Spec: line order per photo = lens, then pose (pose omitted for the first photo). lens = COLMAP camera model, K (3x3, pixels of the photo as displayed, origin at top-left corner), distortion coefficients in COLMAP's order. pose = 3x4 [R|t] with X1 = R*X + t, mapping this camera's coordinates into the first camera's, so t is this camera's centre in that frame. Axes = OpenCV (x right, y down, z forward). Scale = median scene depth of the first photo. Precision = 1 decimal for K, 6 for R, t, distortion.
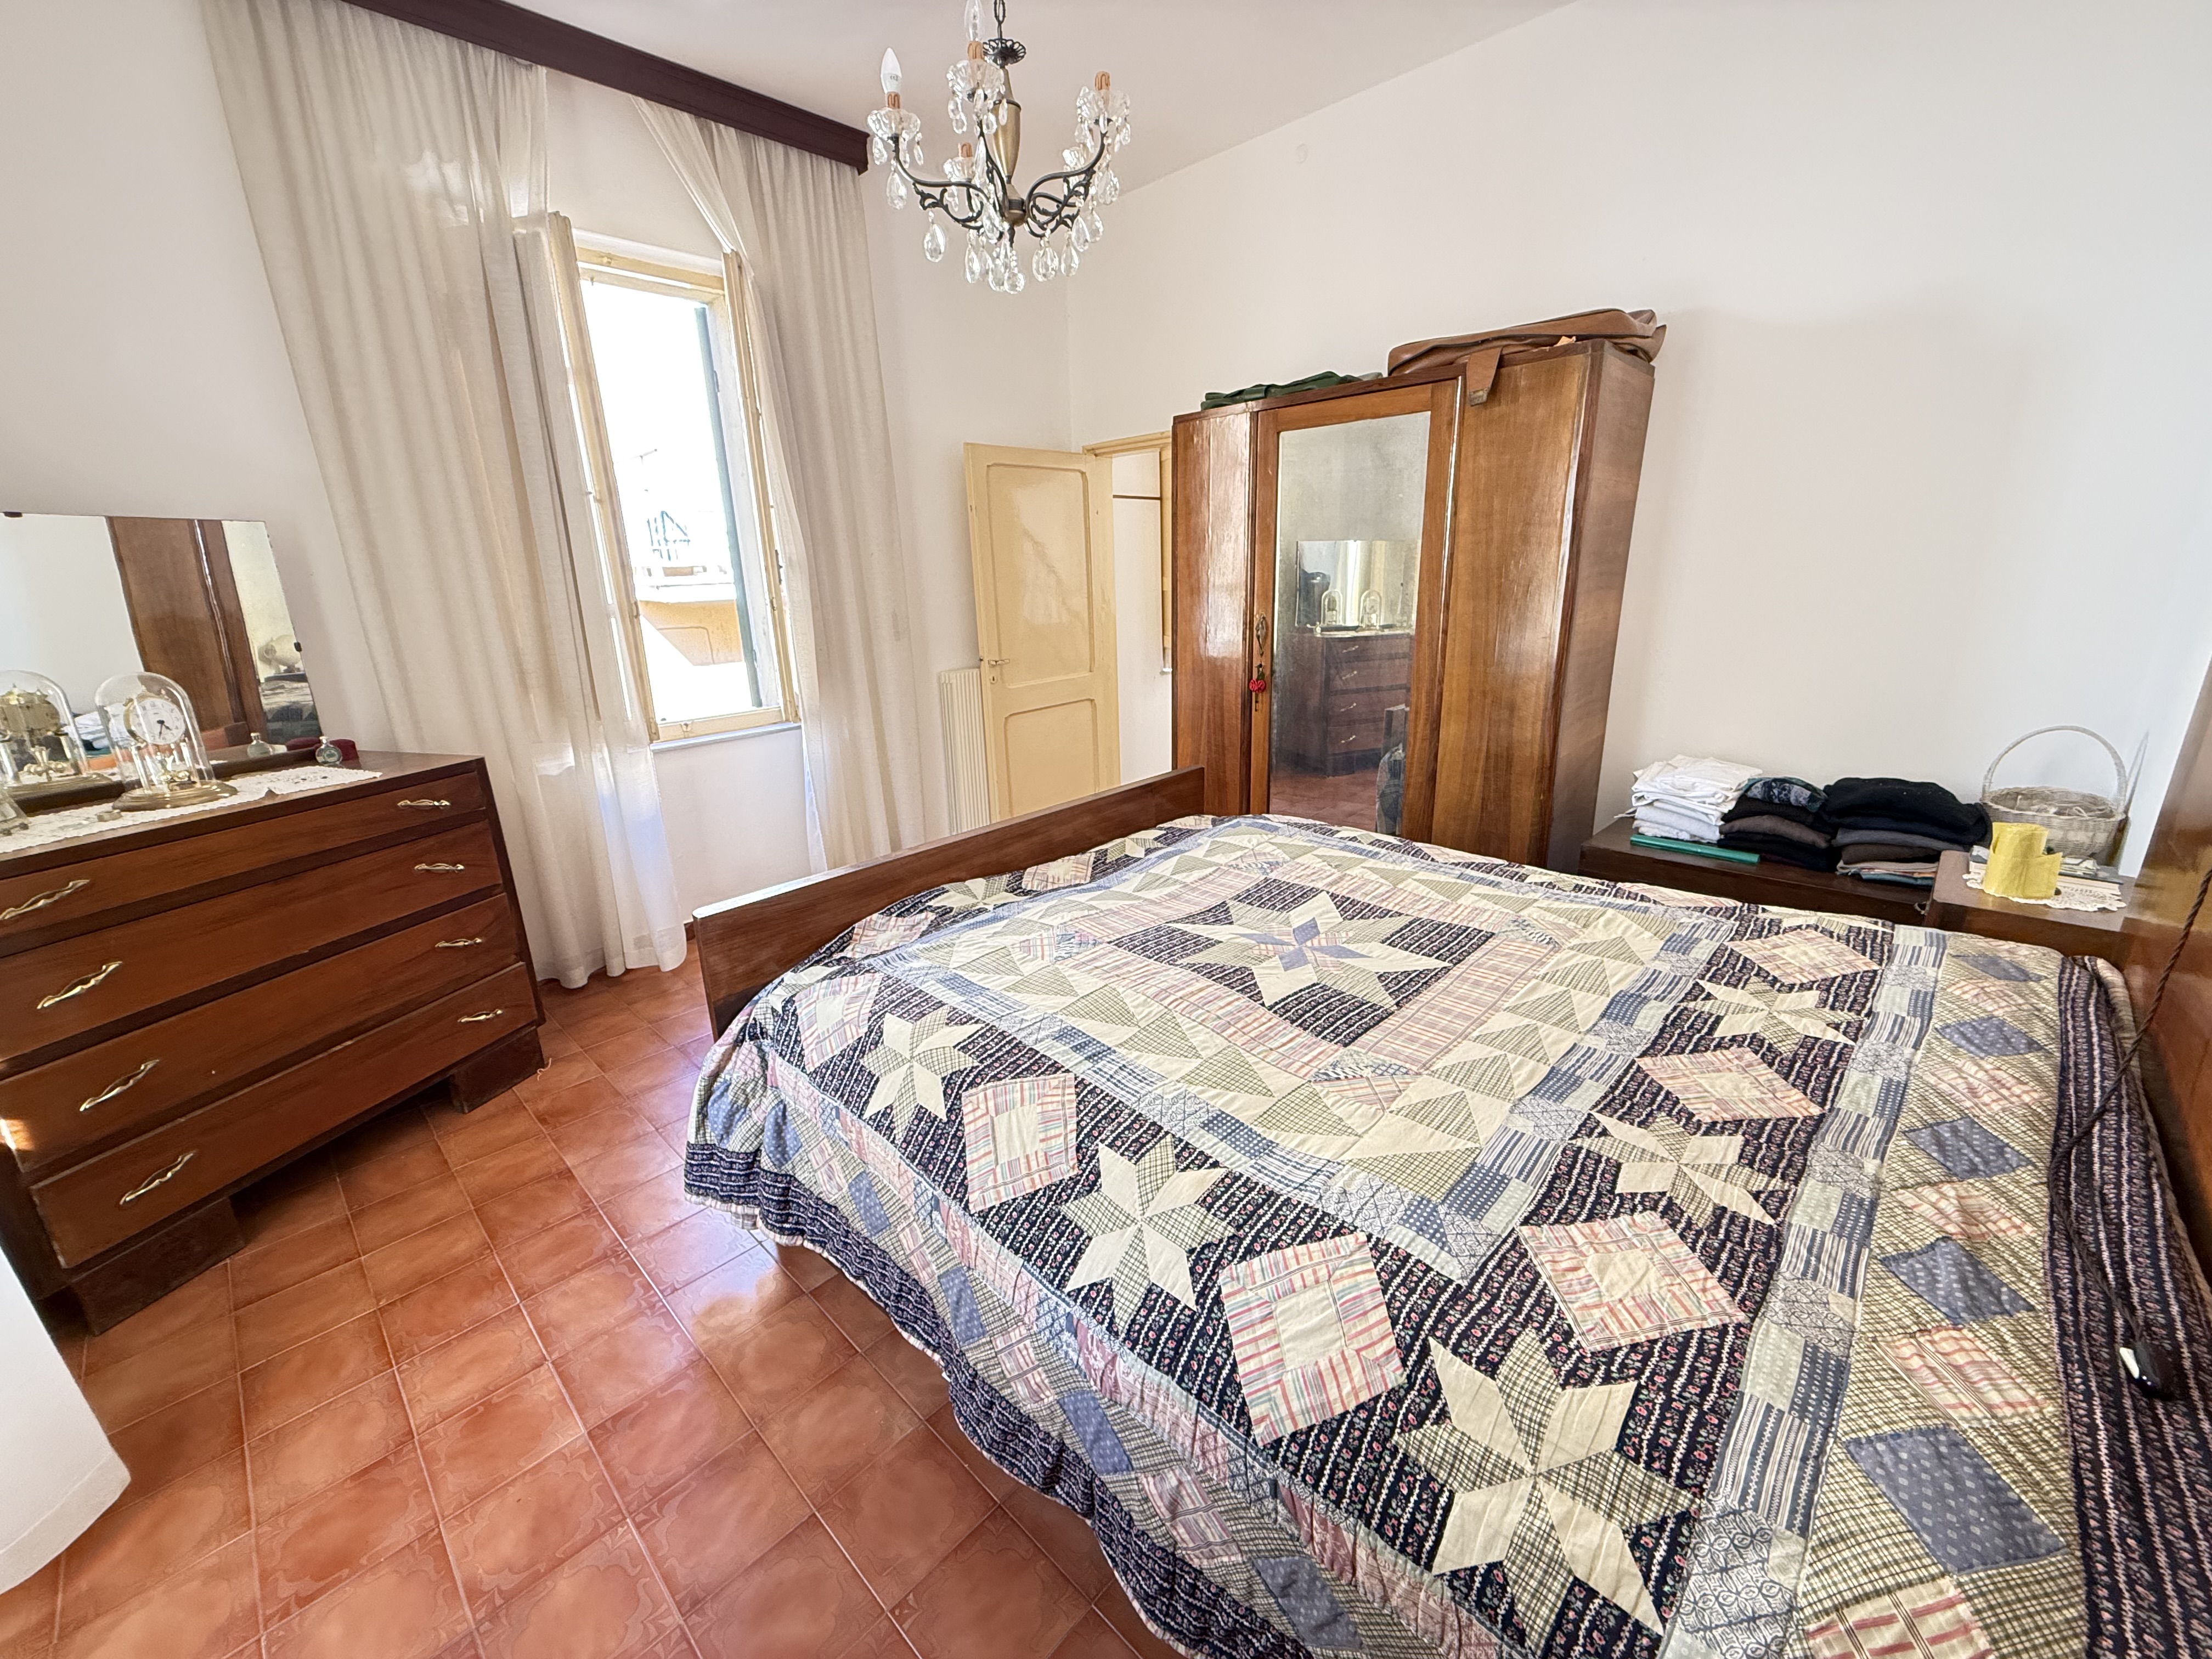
lens RADIAL K [[879.3, 0, 1095.7], [0, 879.3, 826.3], [0, 0, 1]] dist [-0.000327, 0.000156]
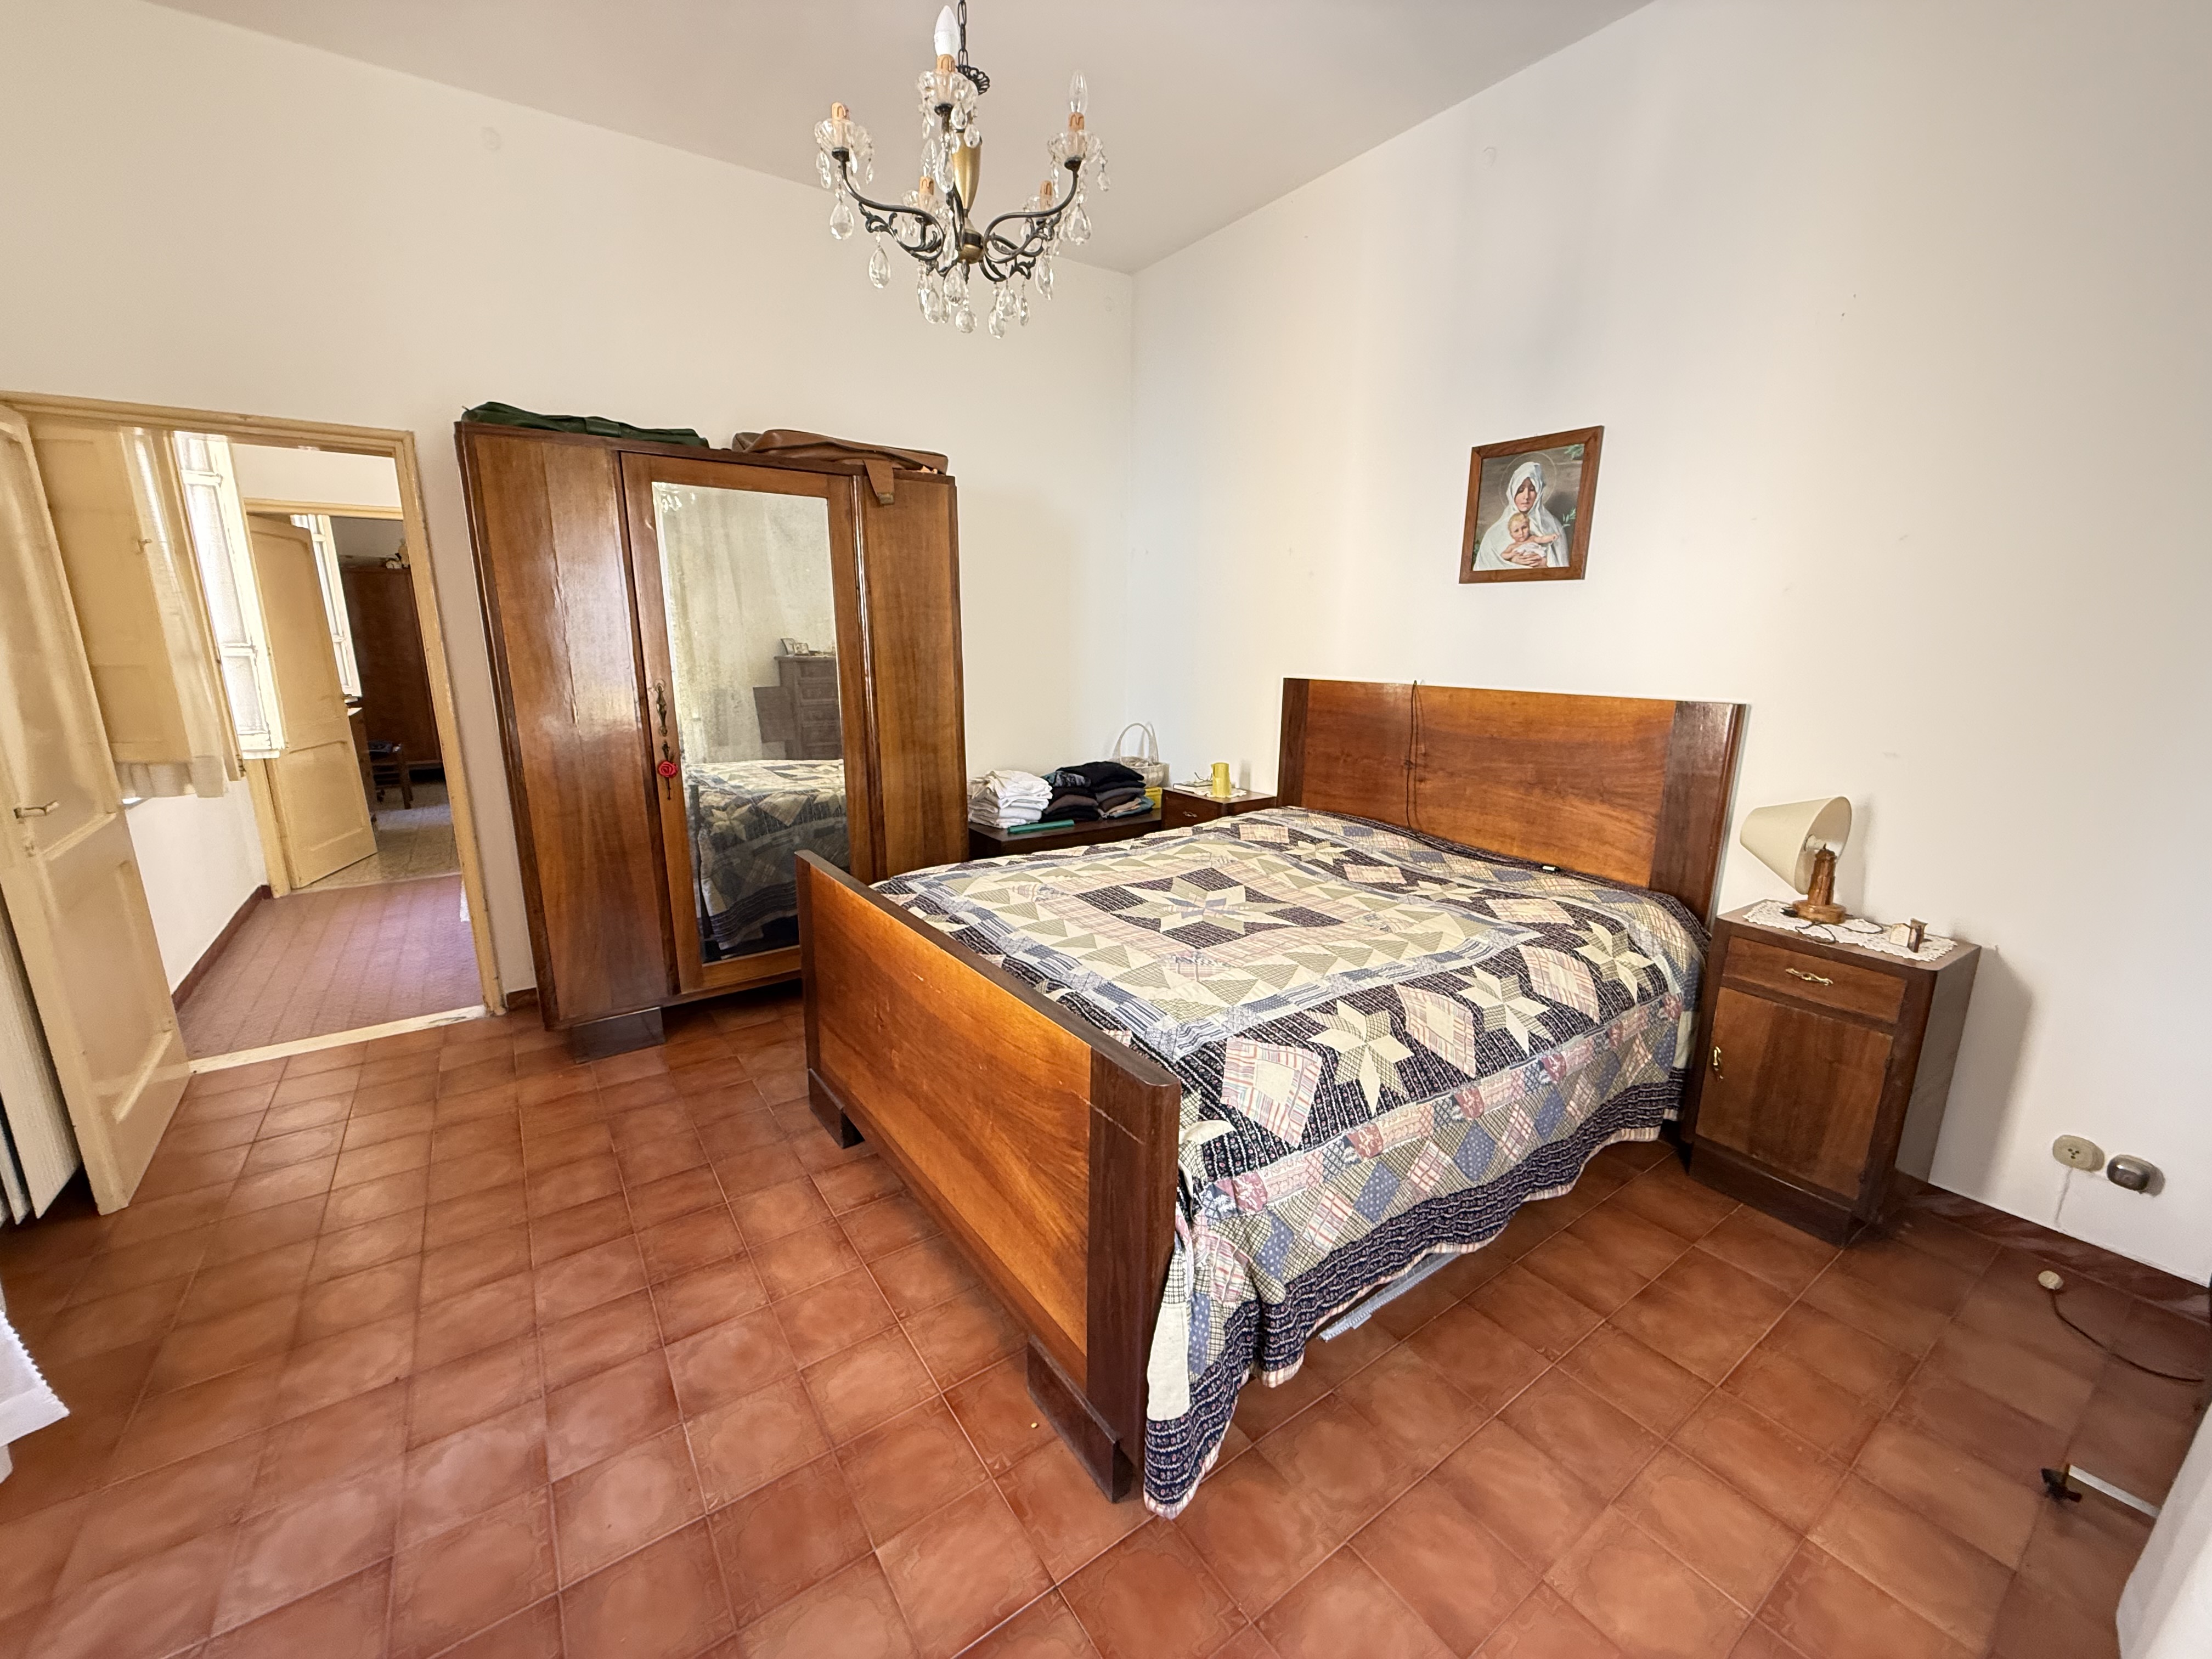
lens RADIAL K [[879.3, 0, 1103.6], [0, 879.3, 827.7], [0, 0, 1]] dist [-0.000327, 0.000156]
pose [[0.186948, -0.182403, 0.965287, -0.944754], [0.264076, 0.955774, 0.129461, -0.174853], [-0.946210, 0.230707, 0.226848, 0.703005]]
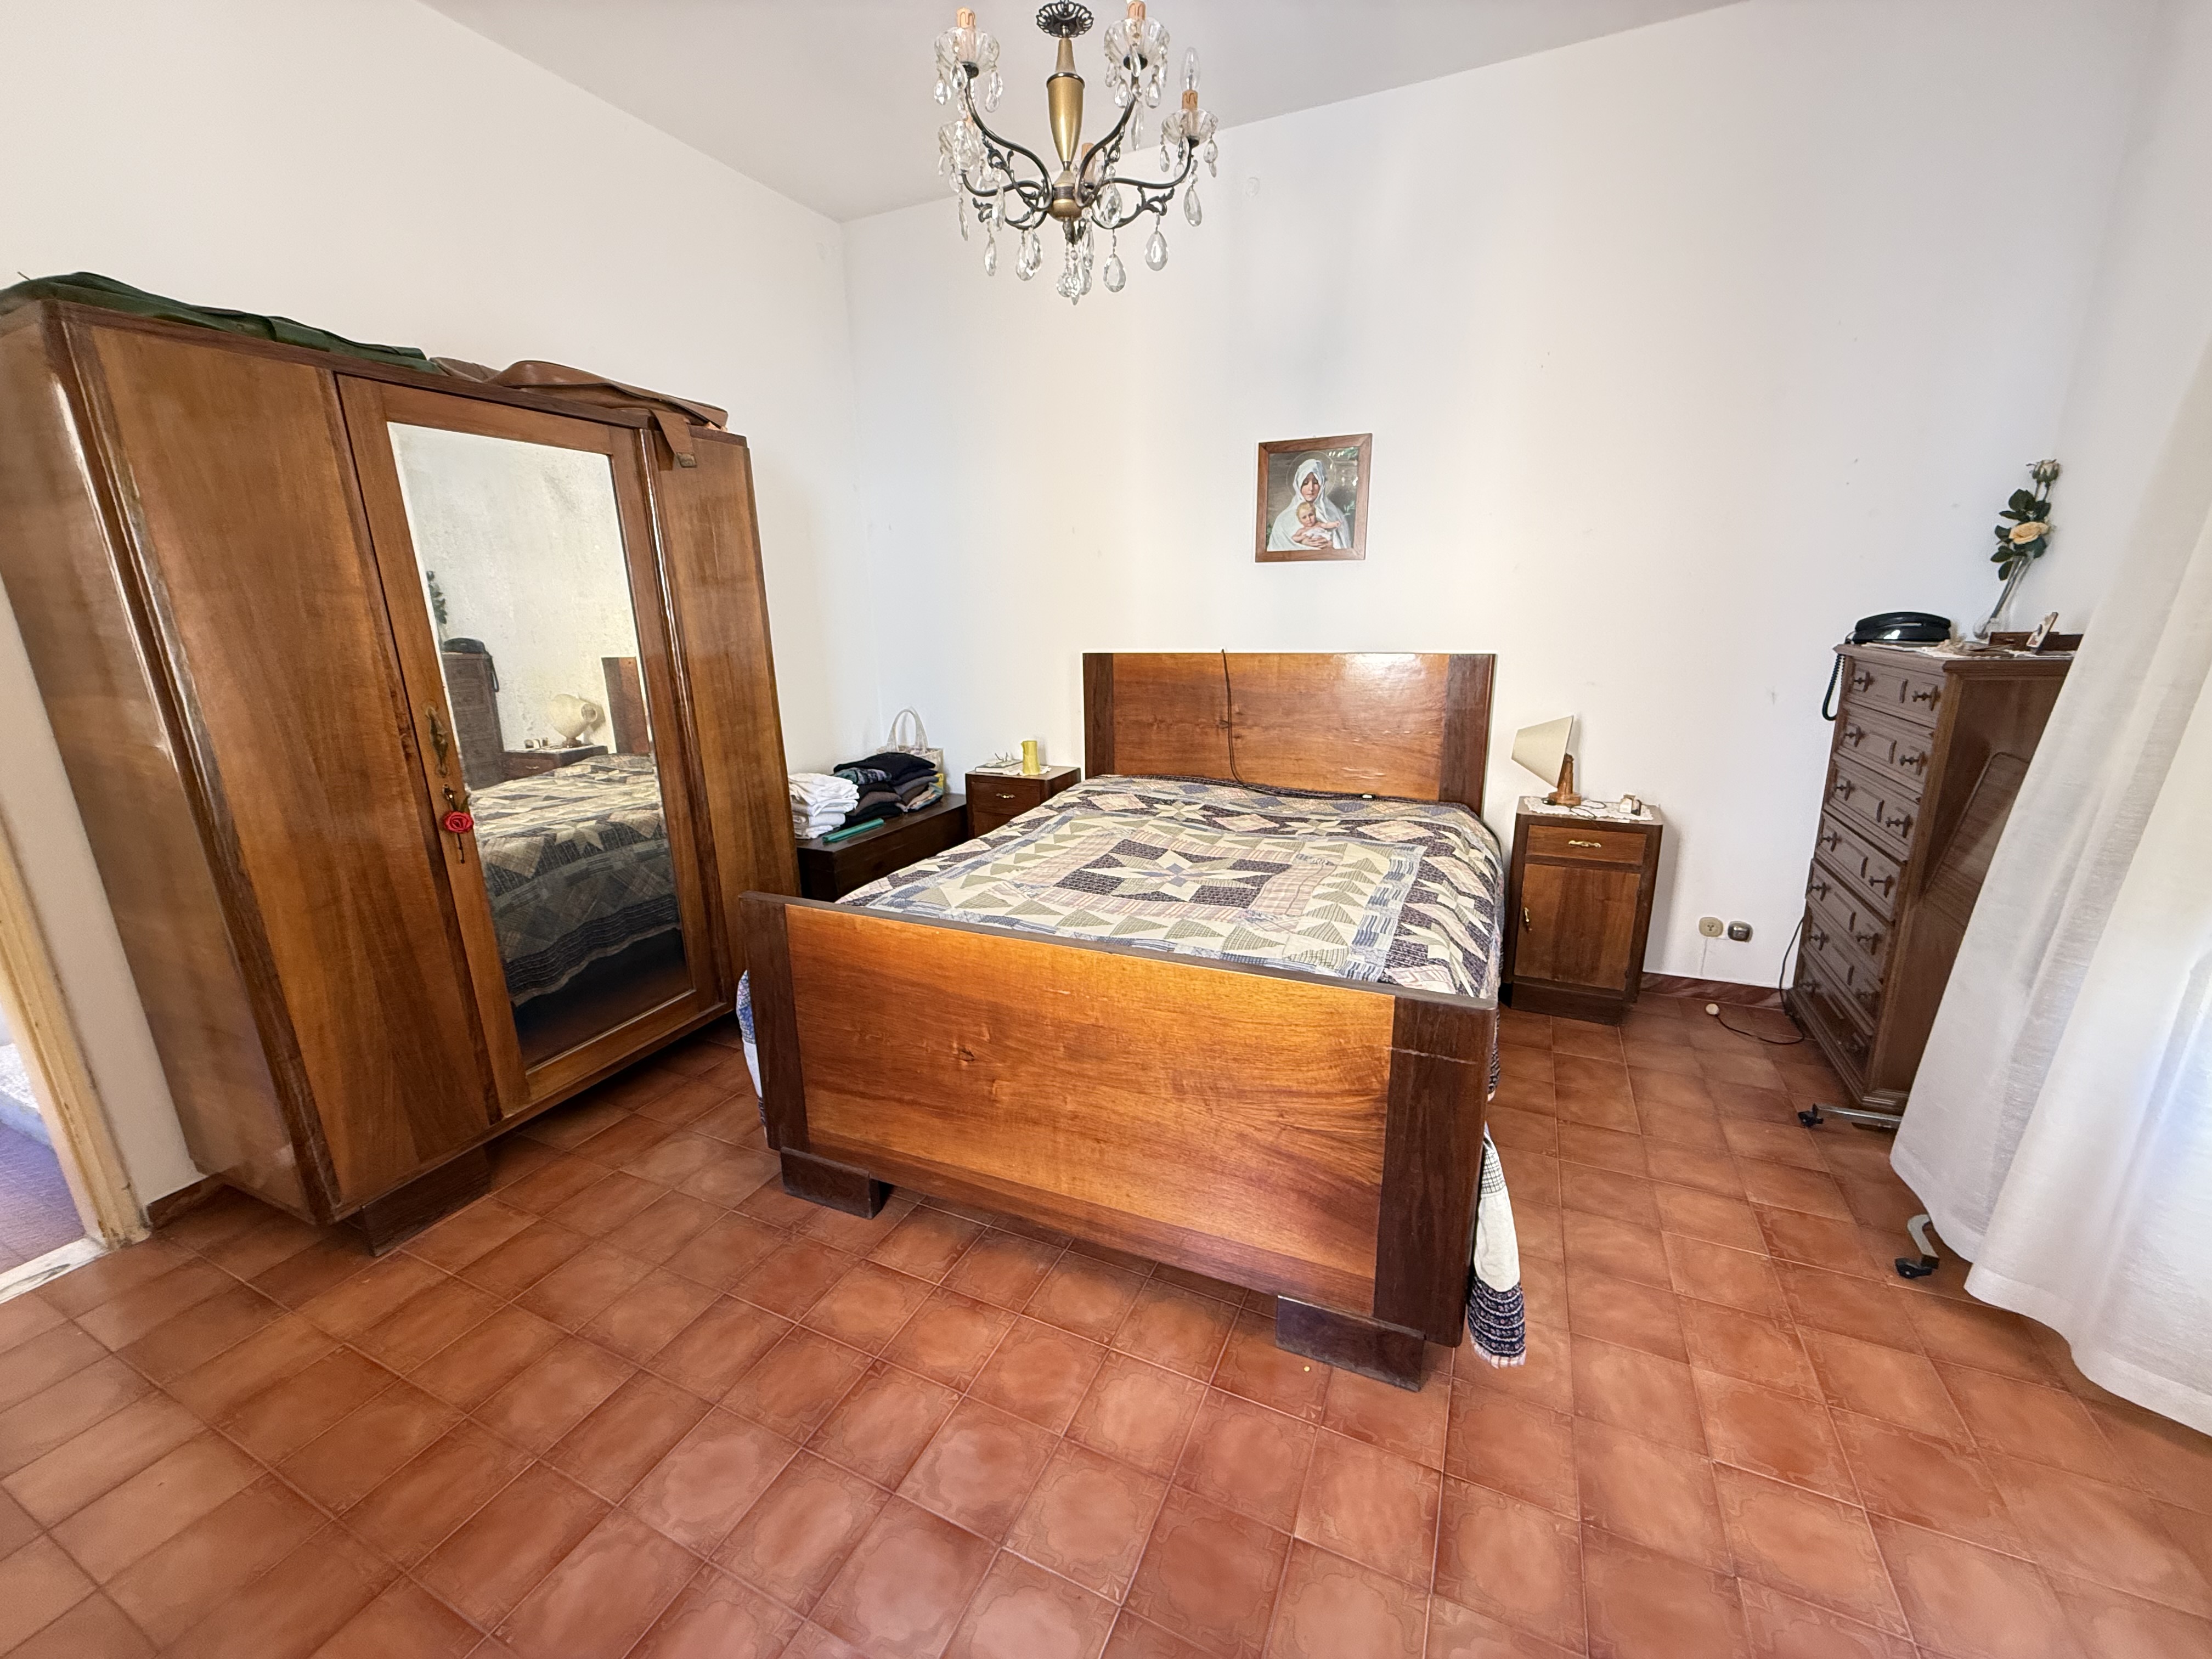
lens RADIAL K [[879.3, 0, 1103.3], [0, 879.3, 827.5], [0, 0, 1]] dist [-0.000327, 0.000156]
pose [[-0.333731, -0.197439, 0.921760, -0.897851], [0.293433, 0.907482, 0.300621, -0.348235], [-0.895835, 0.370802, -0.244920, 1.240487]]
